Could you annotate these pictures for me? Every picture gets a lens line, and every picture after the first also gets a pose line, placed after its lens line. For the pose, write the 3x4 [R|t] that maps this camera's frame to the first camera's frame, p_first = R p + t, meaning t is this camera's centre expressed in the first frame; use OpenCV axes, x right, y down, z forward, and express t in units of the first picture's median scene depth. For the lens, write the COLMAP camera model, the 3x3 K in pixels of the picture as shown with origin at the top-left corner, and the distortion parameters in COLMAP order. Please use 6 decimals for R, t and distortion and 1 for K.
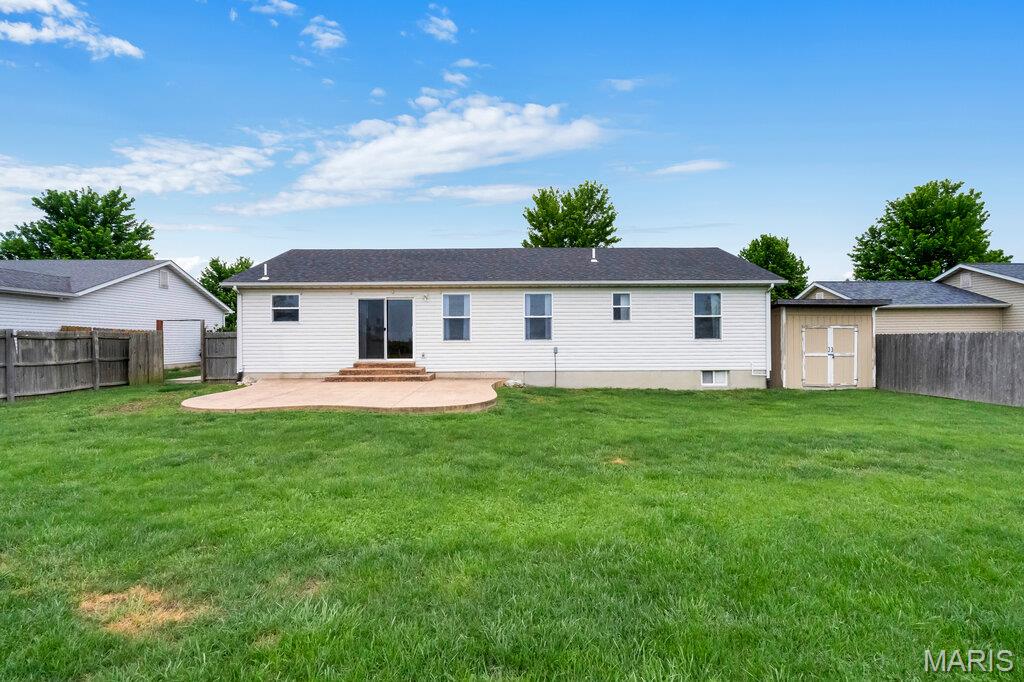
lens RADIAL K [[460.9, 0, 512.0], [0, 460.9, 341.0], [0, 0, 1]] dist [0.000609, -0.000013]
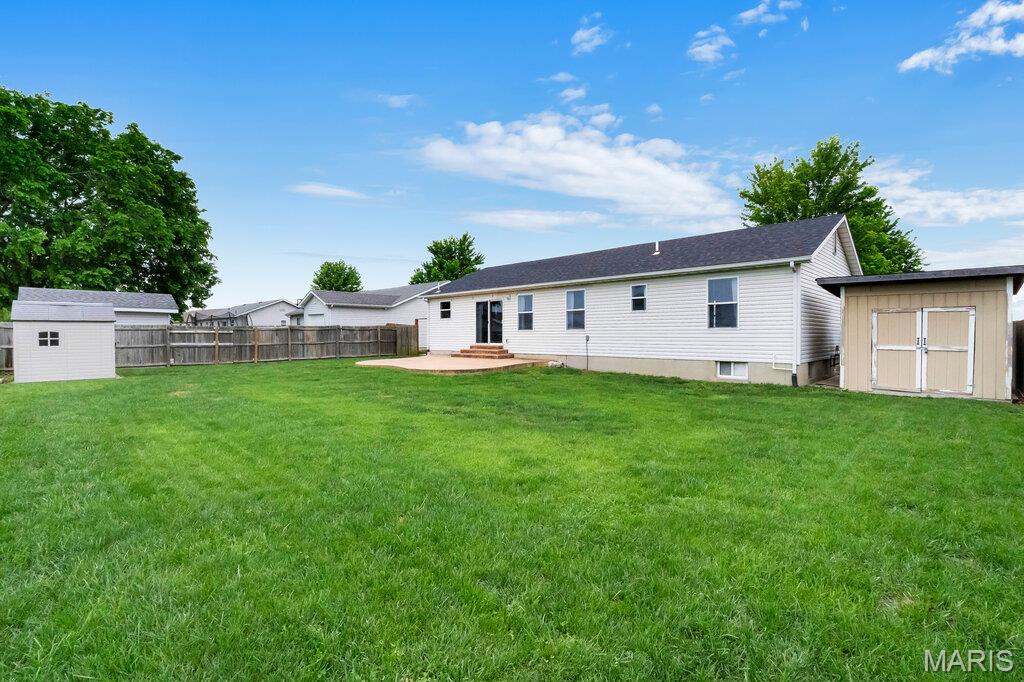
lens RADIAL K [[460.9, 0, 512.0], [0, 460.9, 341.0], [0, 0, 1]] dist [0.000609, -0.000013]
pose [[0.709797, 0.013617, -0.704275, 0.778085], [-0.001859, 0.999846, 0.017459, 0.007153], [0.704404, -0.011083, 0.709712, 0.034324]]
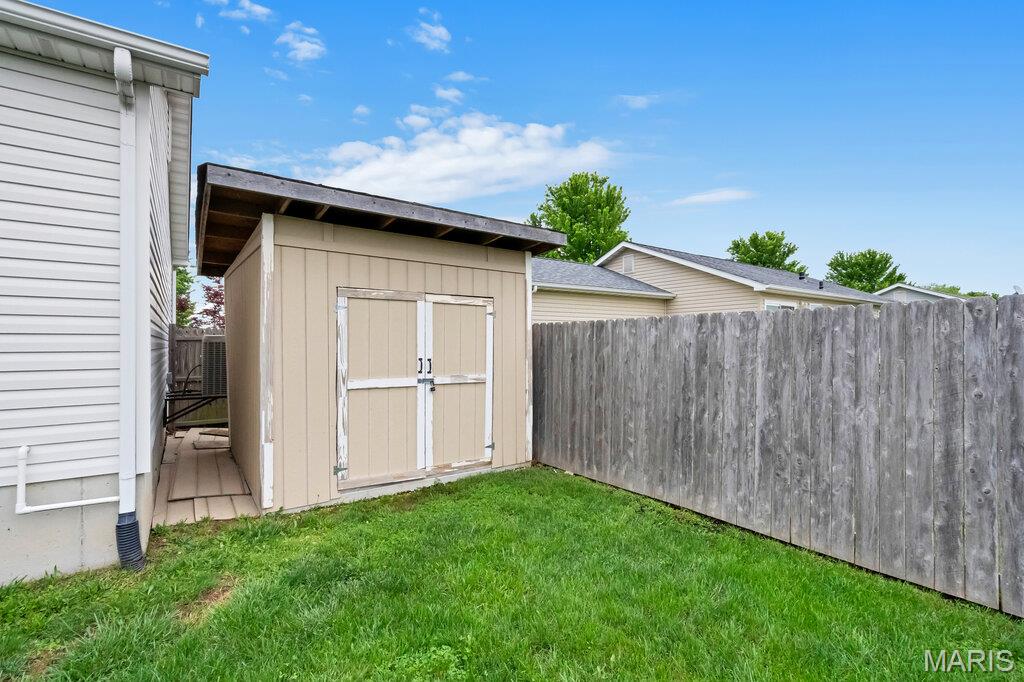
lens RADIAL K [[468.1, 0, 509.2], [0, 468.1, 344.9], [0, 0, 1]] dist [-0.001678, -0.000324]
pose [[0.820372, 0.001326, 0.571829, 0.572833], [-0.001827, 0.999998, 0.000303, 0.003590], [-0.571828, -0.001294, 0.820373, 0.720041]]
